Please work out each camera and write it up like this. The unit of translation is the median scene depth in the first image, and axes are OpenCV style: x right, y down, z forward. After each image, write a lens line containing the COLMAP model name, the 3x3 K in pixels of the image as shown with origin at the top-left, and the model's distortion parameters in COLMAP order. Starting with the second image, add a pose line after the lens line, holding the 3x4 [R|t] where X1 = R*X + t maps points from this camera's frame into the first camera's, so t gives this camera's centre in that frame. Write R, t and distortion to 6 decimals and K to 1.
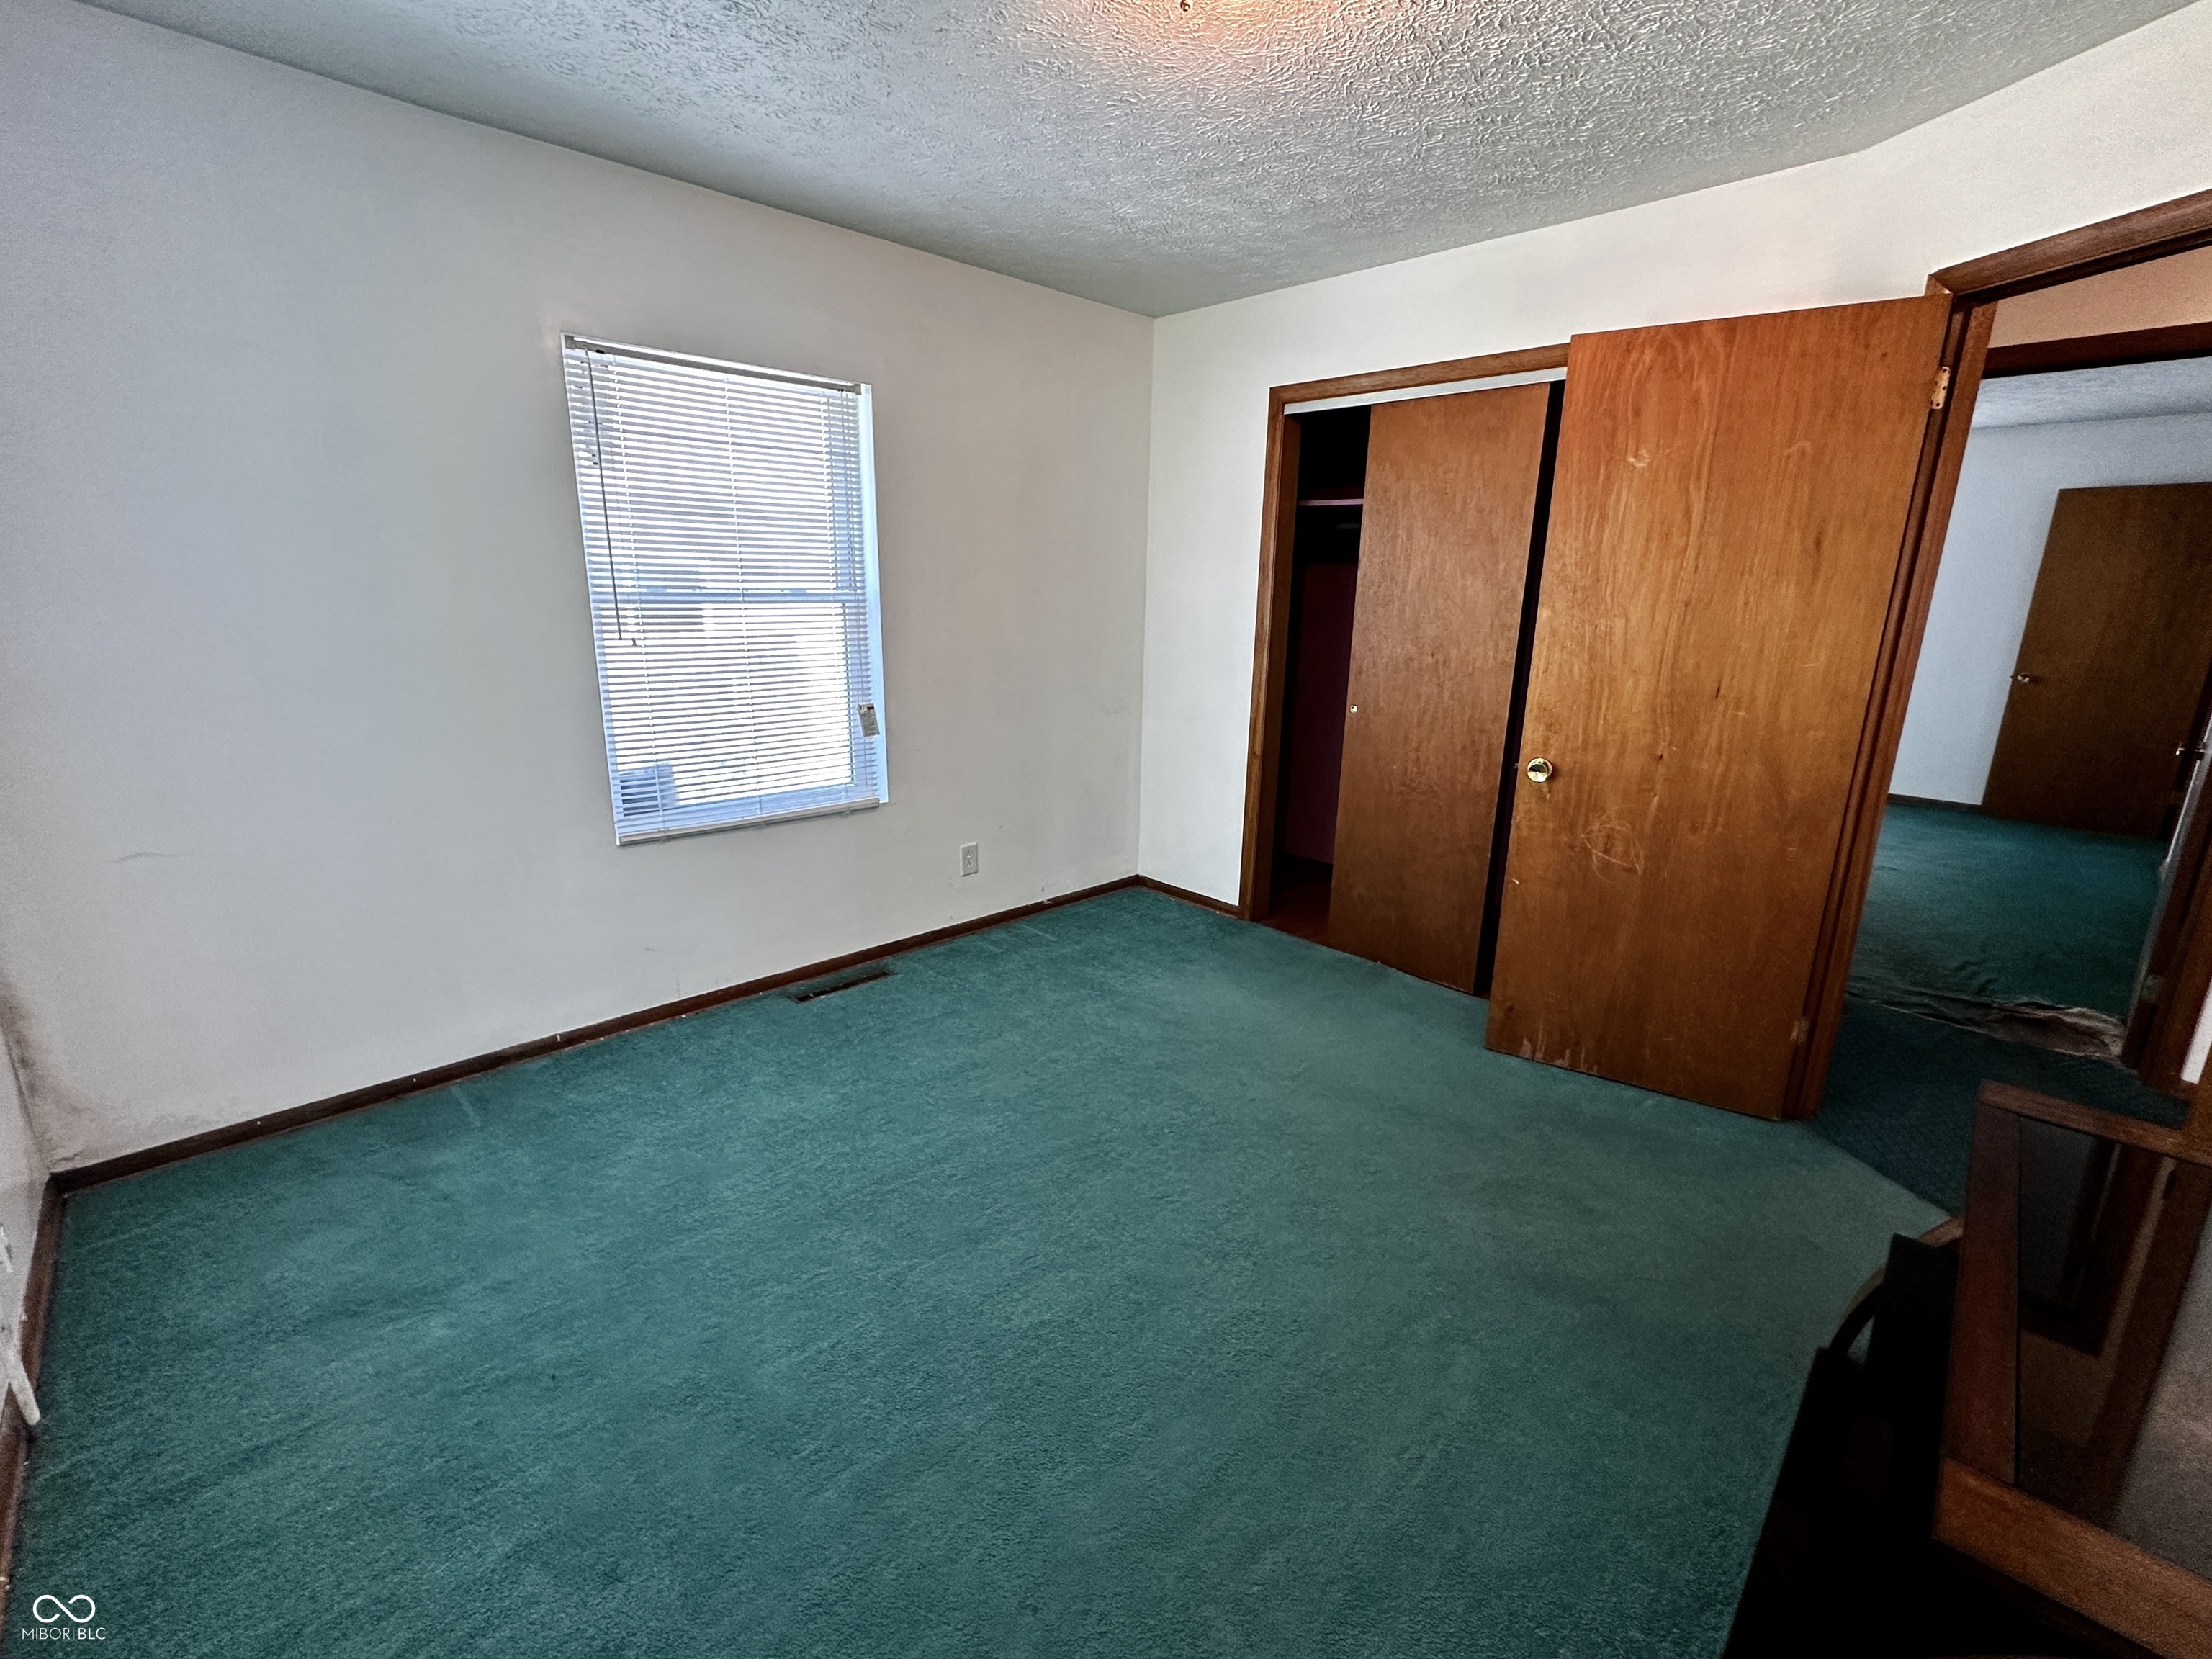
lens RADIAL K [[963.9, 0, 1103.8], [0, 963.9, 829.3], [0, 0, 1]] dist [-0.002538, 0.000342]
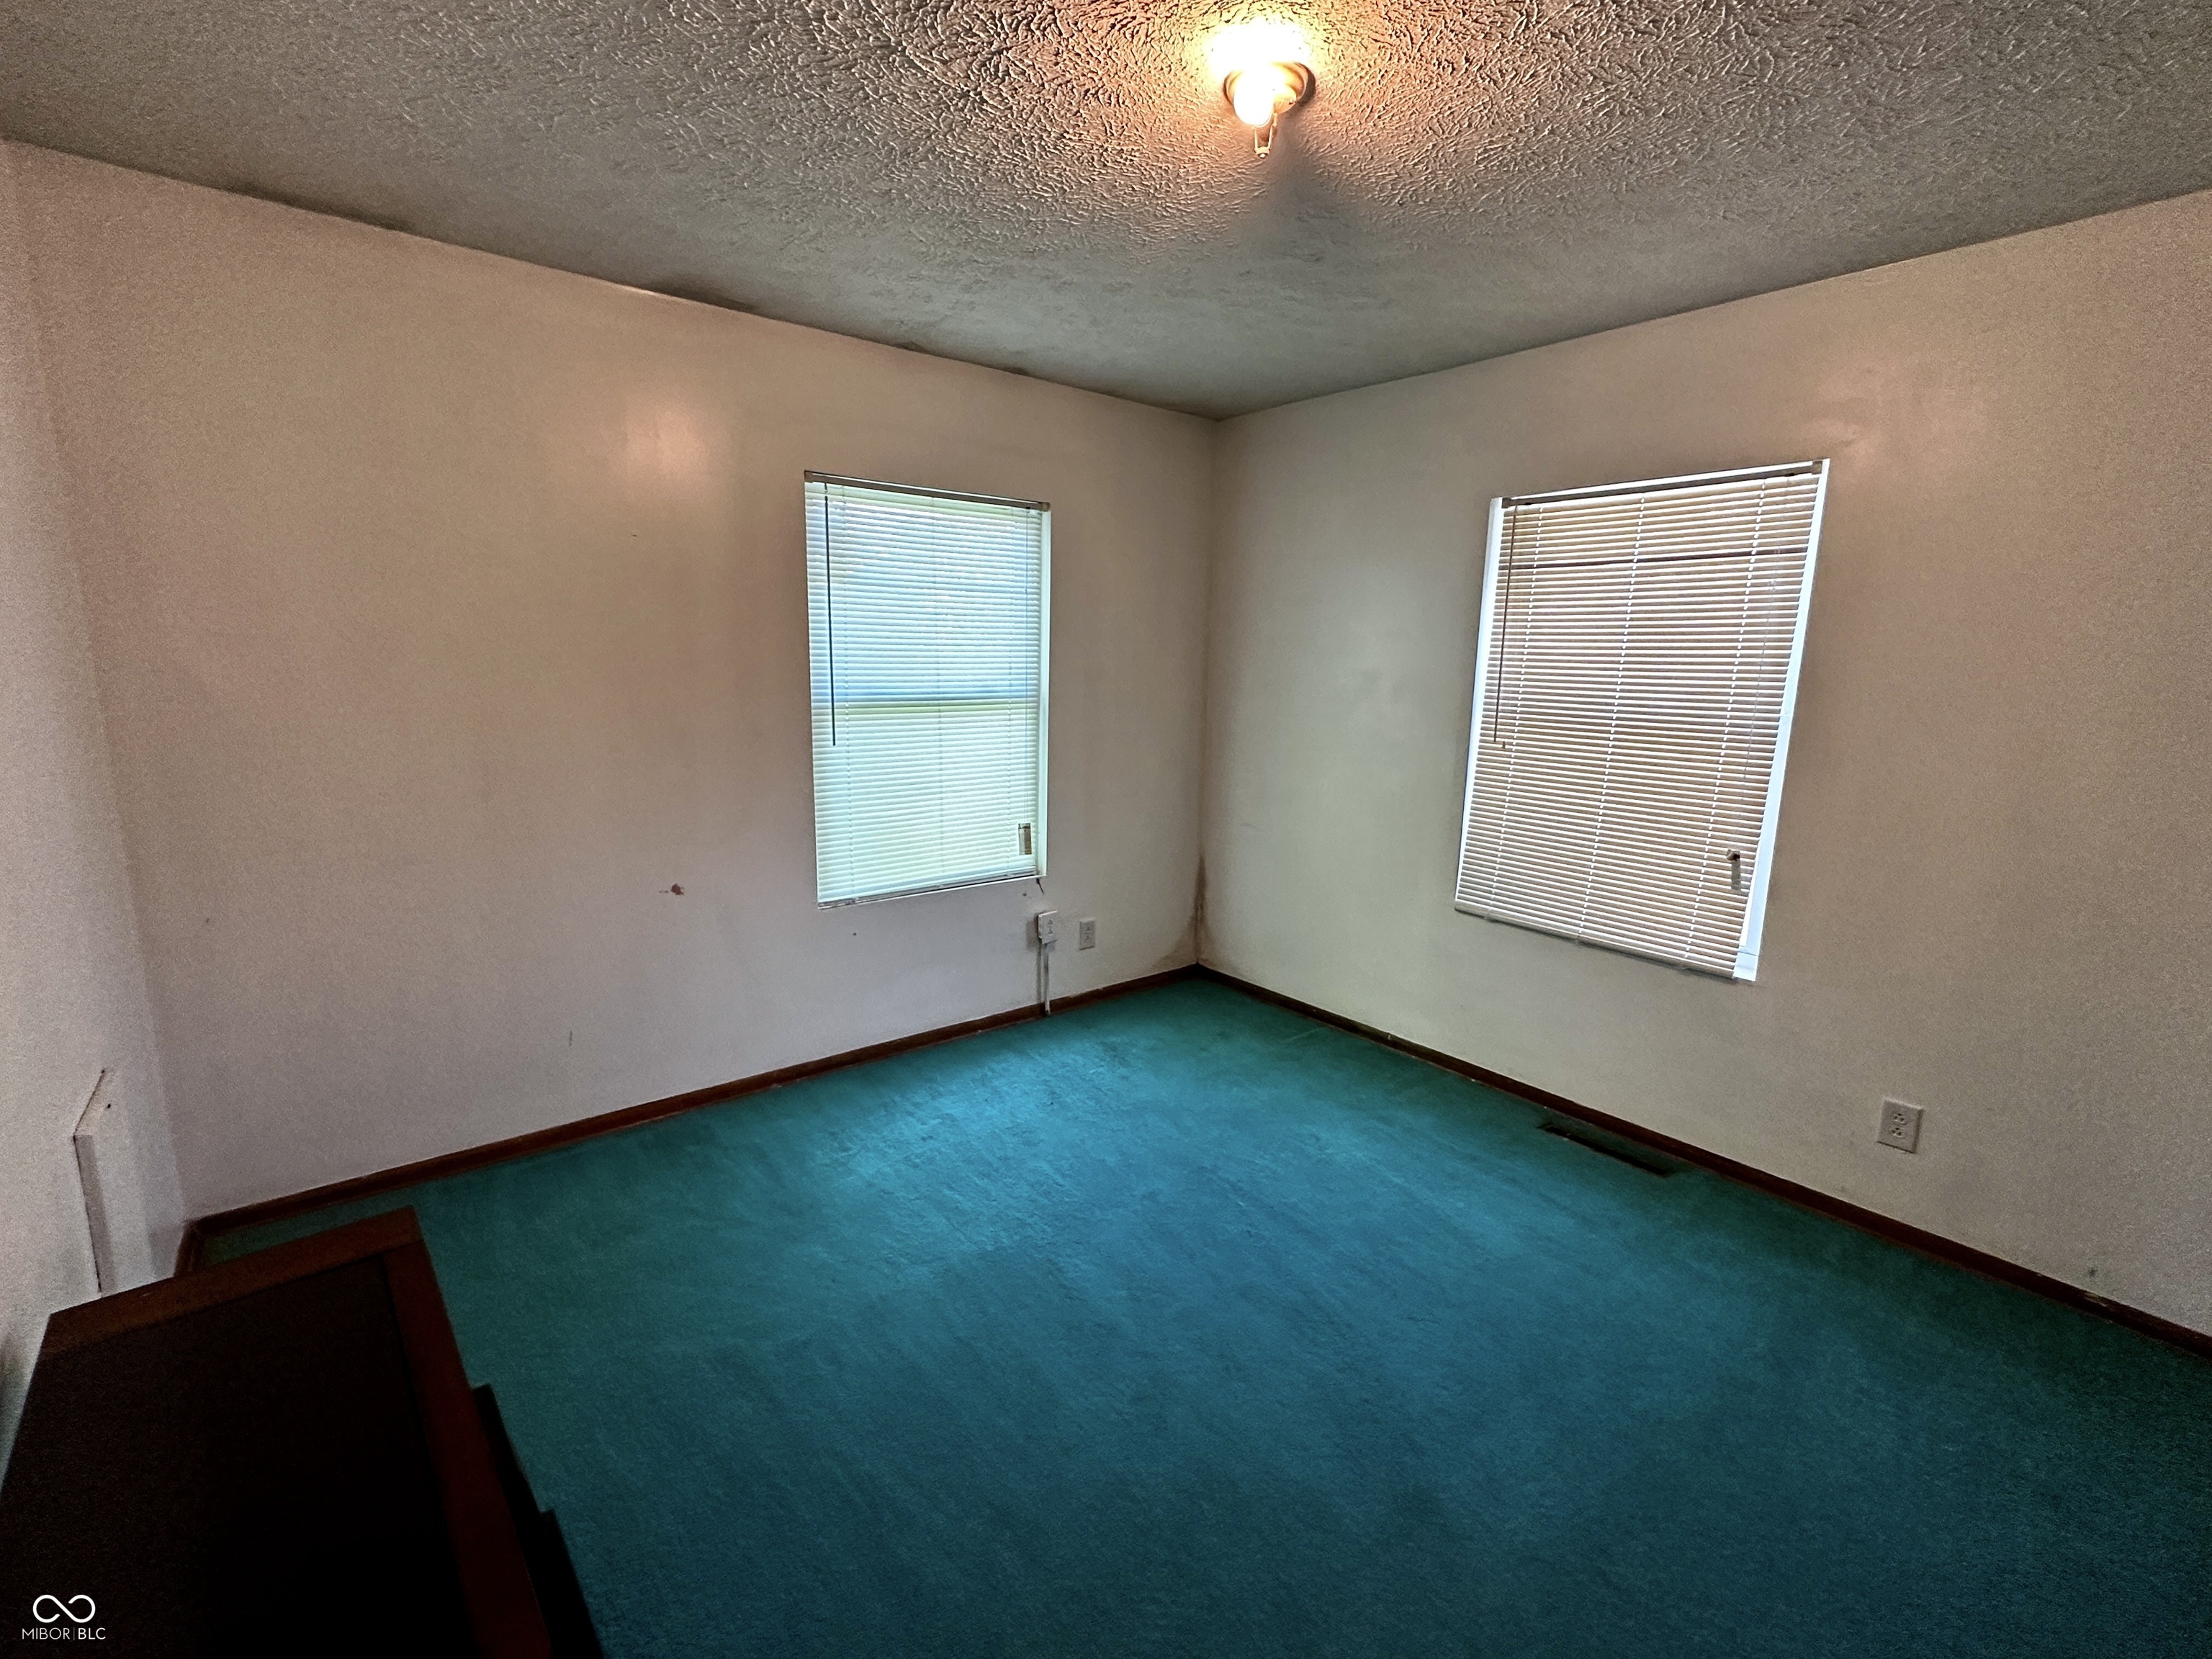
lens RADIAL K [[963.9, 0, 1103.8], [0, 963.9, 829.3], [0, 0, 1]] dist [-0.002538, 0.000342]
pose [[-0.095295, 0.161585, -0.982247, 0.626489], [-0.266365, 0.946617, 0.181566, -0.161507], [0.959150, 0.278938, -0.047168, 0.555121]]
